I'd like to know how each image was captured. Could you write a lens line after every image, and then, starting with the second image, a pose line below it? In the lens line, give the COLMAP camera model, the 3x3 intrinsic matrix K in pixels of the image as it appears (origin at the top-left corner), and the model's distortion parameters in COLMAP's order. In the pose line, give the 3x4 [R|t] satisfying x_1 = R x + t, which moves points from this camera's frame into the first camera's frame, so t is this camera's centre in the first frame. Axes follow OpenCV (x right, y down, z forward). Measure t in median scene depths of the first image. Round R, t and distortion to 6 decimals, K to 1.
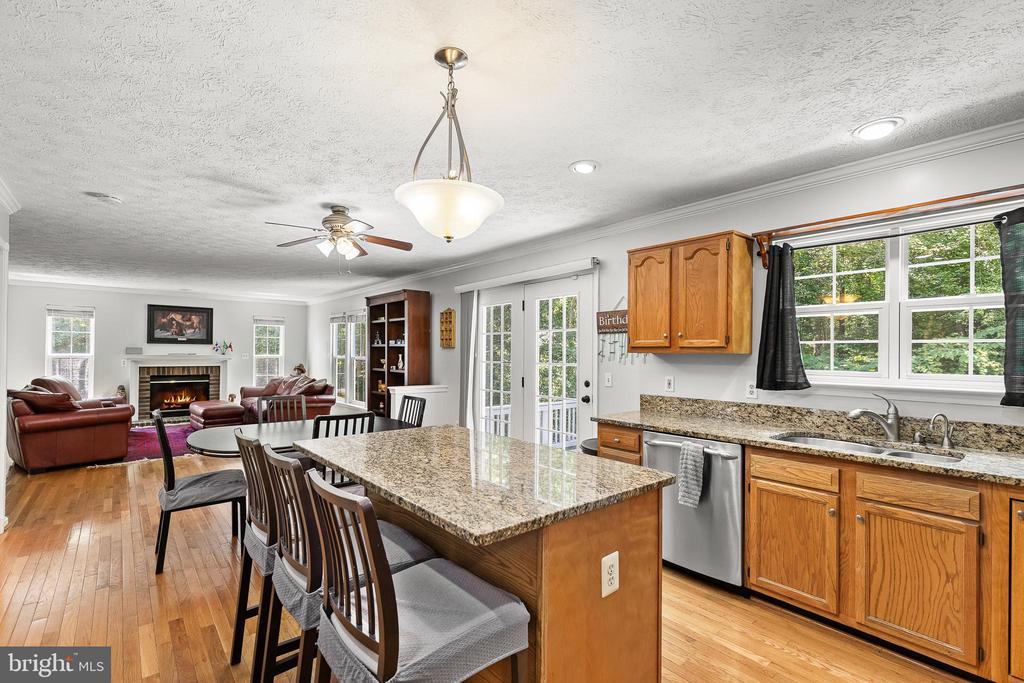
lens RADIAL K [[466.9, 0, 508.3], [0, 466.9, 352.4], [0, 0, 1]] dist [0.000282, 0.000096]
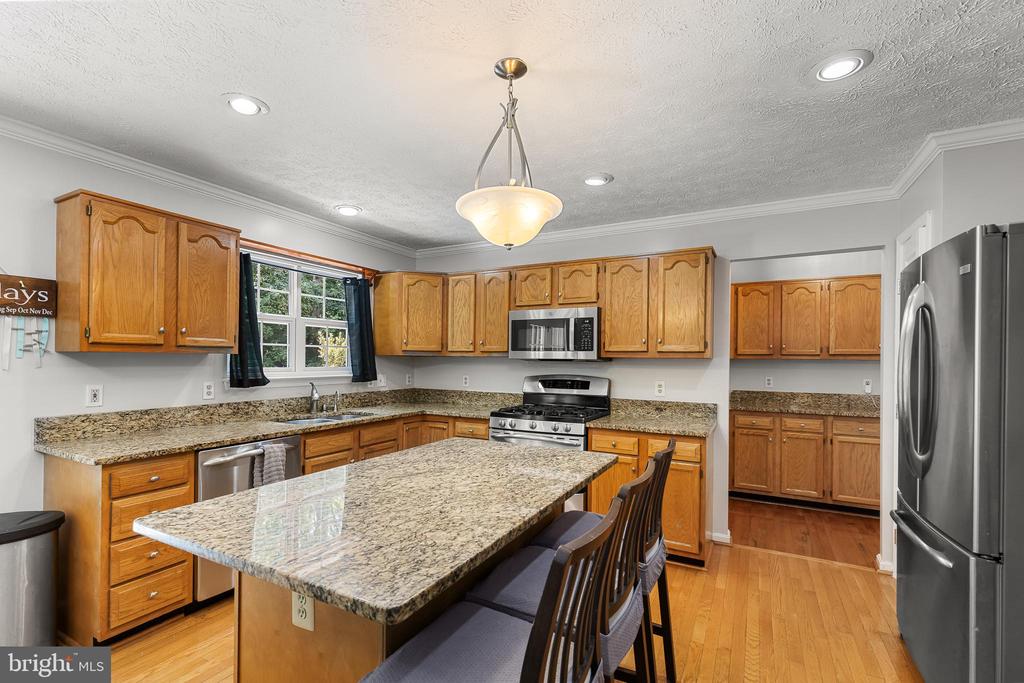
lens RADIAL K [[466.9, 0, 508.0], [0, 466.9, 352.0], [0, 0, 1]] dist [0.000282, 0.000096]
pose [[-0.378180, -0.001238, 0.925731, -0.640554], [-0.015974, 0.999859, -0.005189, -0.004970], [-0.925594, -0.016750, -0.378147, 0.823182]]
